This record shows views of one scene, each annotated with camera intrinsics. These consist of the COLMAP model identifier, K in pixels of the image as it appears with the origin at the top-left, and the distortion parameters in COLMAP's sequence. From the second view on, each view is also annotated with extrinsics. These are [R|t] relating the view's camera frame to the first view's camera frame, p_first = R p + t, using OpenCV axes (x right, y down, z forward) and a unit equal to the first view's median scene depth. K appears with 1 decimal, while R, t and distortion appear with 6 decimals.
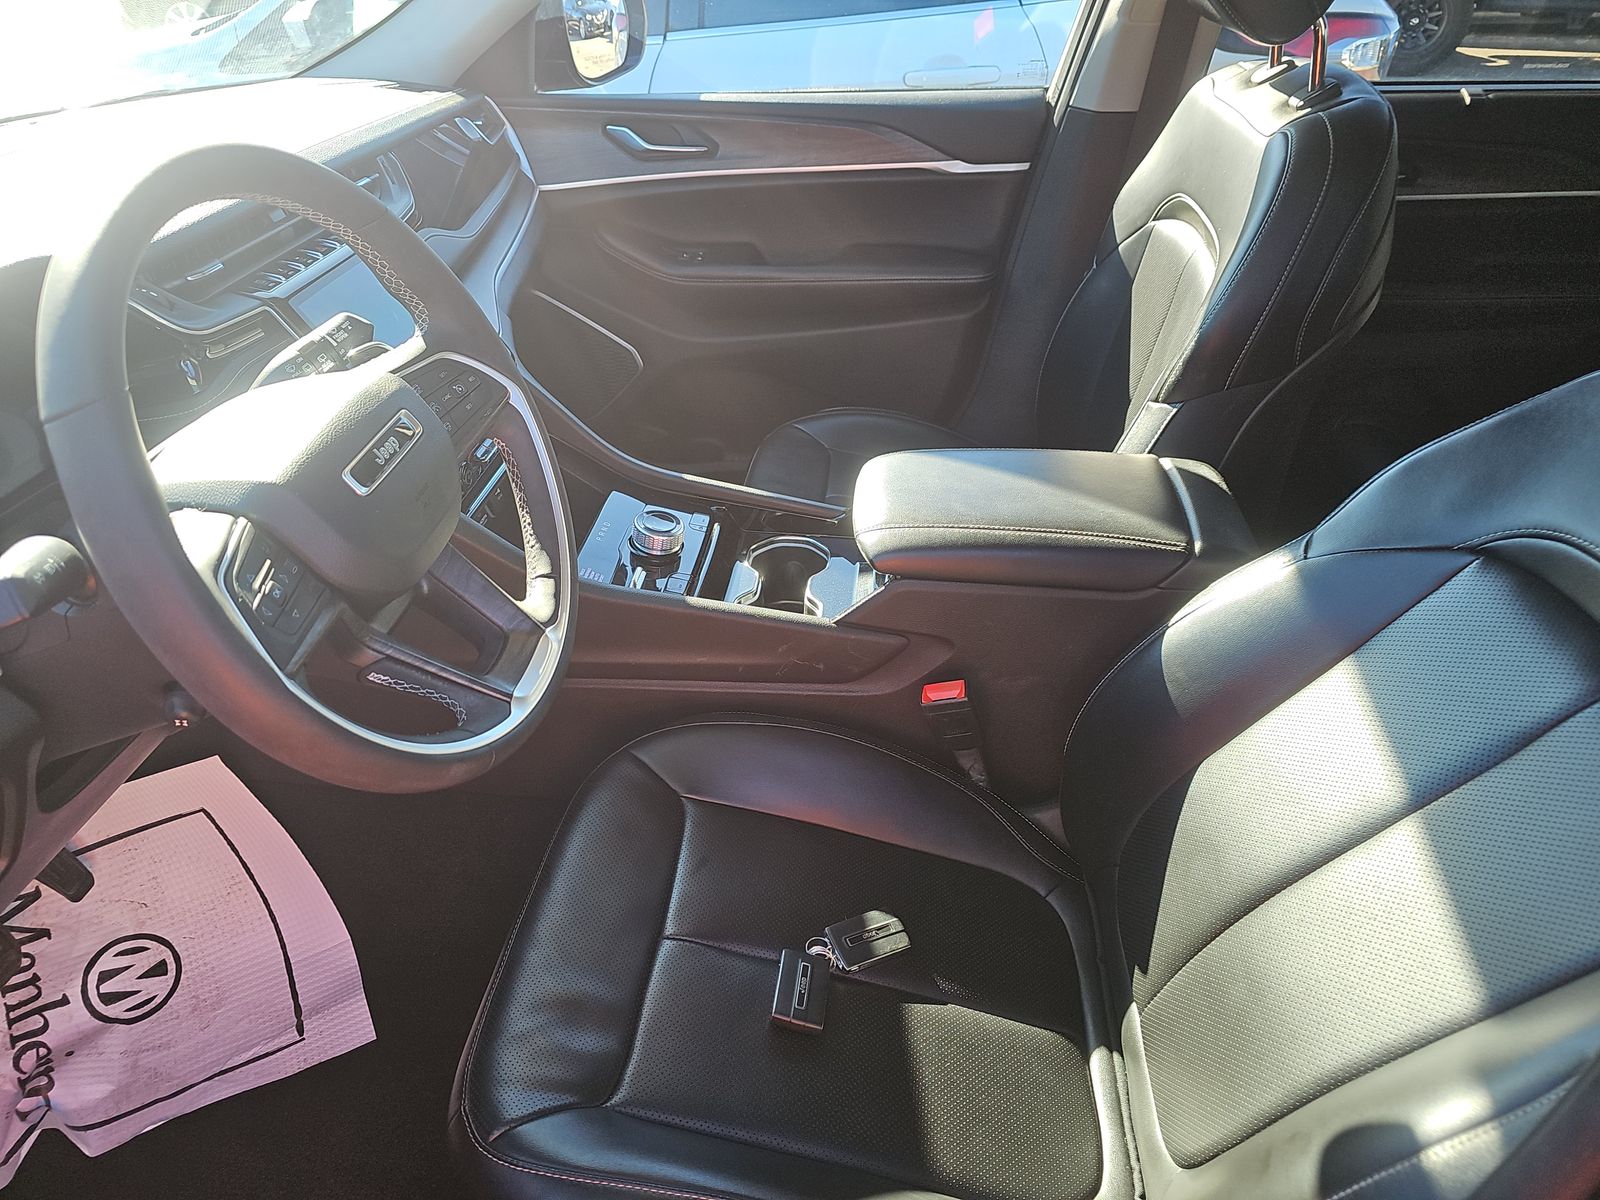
lens RADIAL K [[1074.5, 0, 812.2], [0, 1074.5, 604.7], [0, 0, 1]] dist [0.019107, -0.007103]
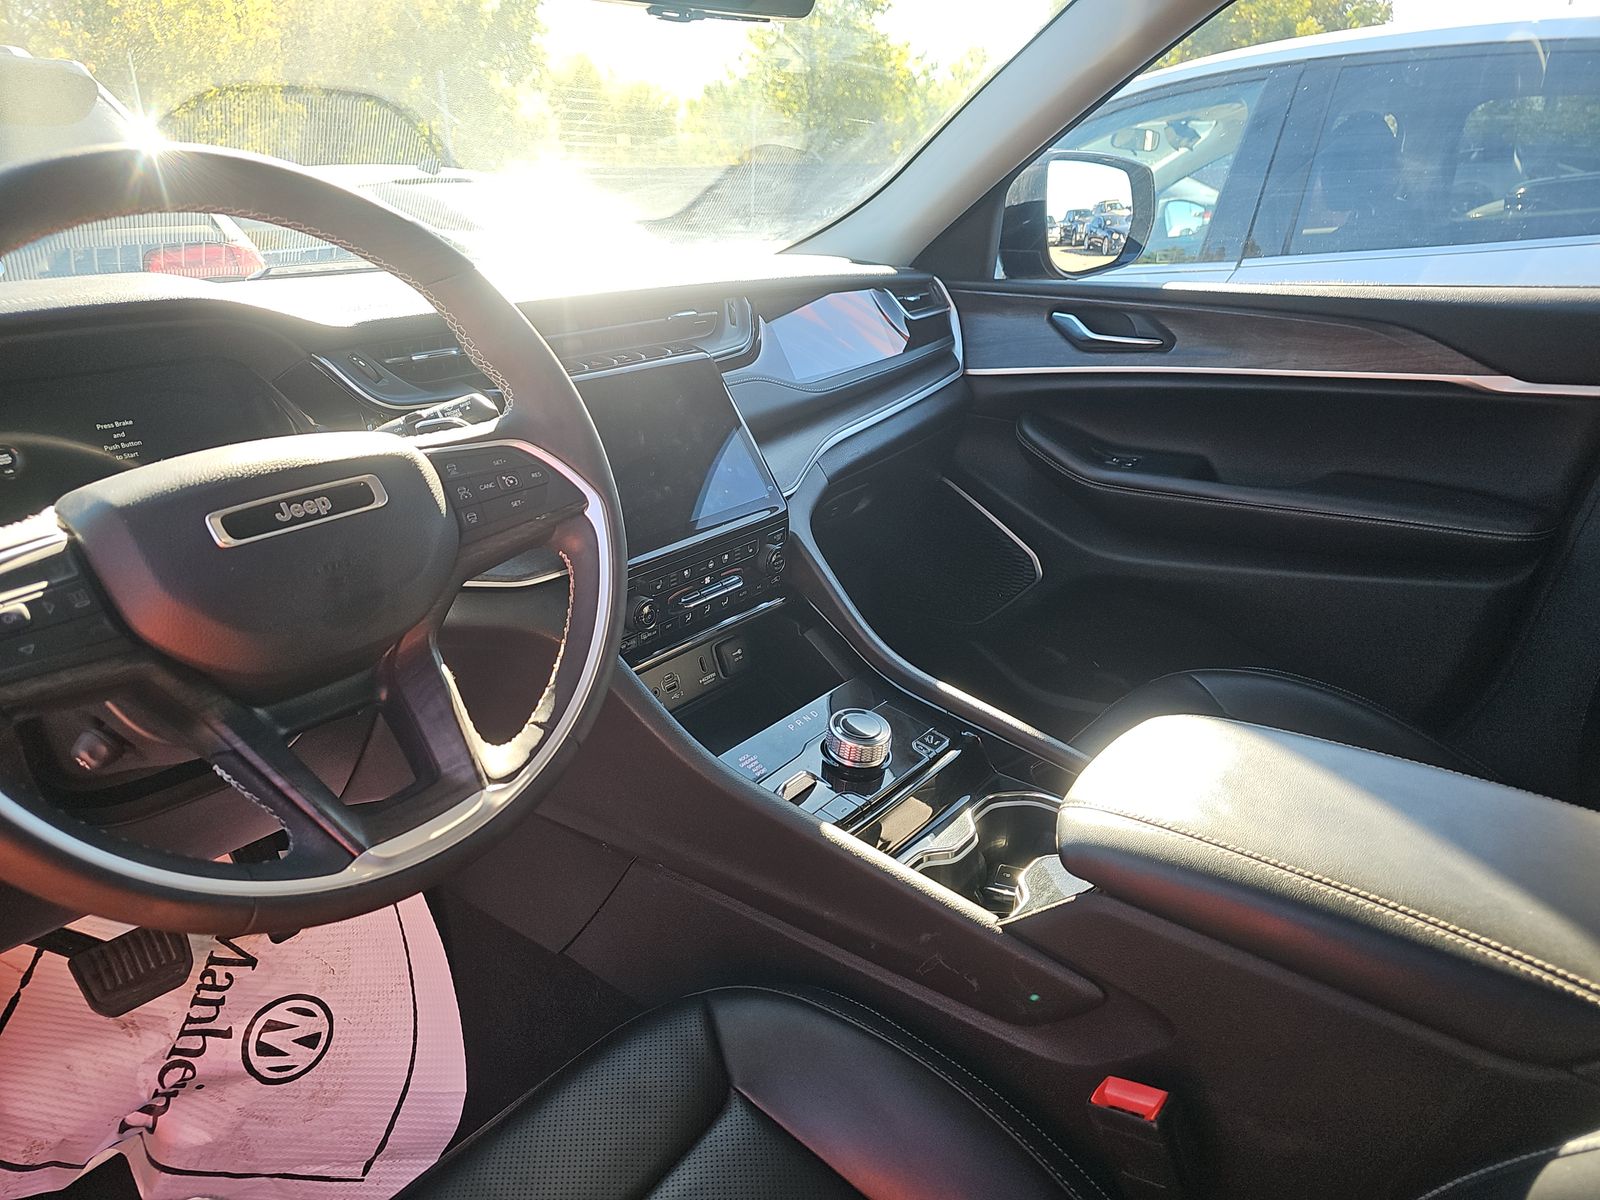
lens RADIAL K [[1070.5, 0, 807.2], [0, 1070.5, 619.9], [0, 0, 1]] dist [0.015665, -0.004867]
pose [[0.828145, 0.192013, -0.526600, 0.219446], [-0.295676, 0.947798, -0.119395, -0.045072], [0.476185, 0.254580, 0.841687, 0.293478]]
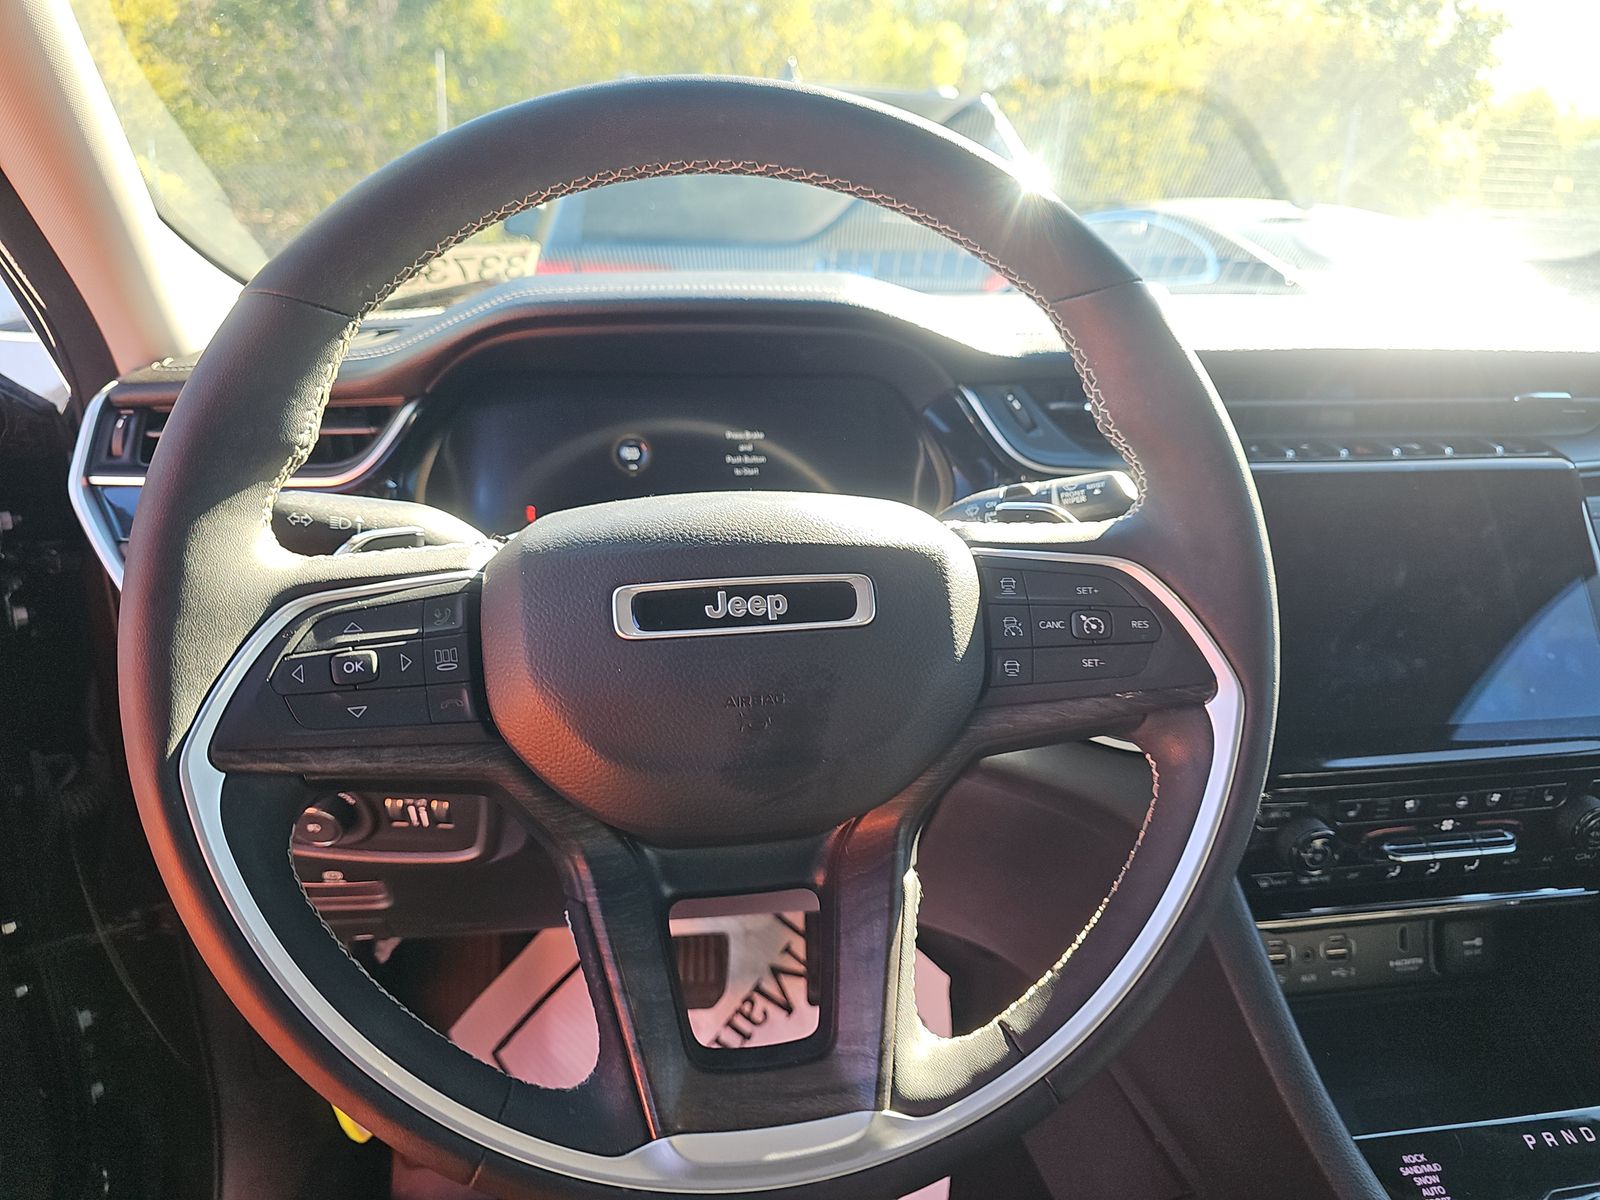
lens RADIAL K [[1074.5, 0, 812.2], [0, 1074.5, 604.7], [0, 0, 1]] dist [0.019107, -0.007103]
pose [[0.243695, 0.318207, -0.916165, 0.071369], [-0.558395, 0.818398, 0.135720, -0.137562], [0.792974, 0.478508, 0.377124, 0.470785]]
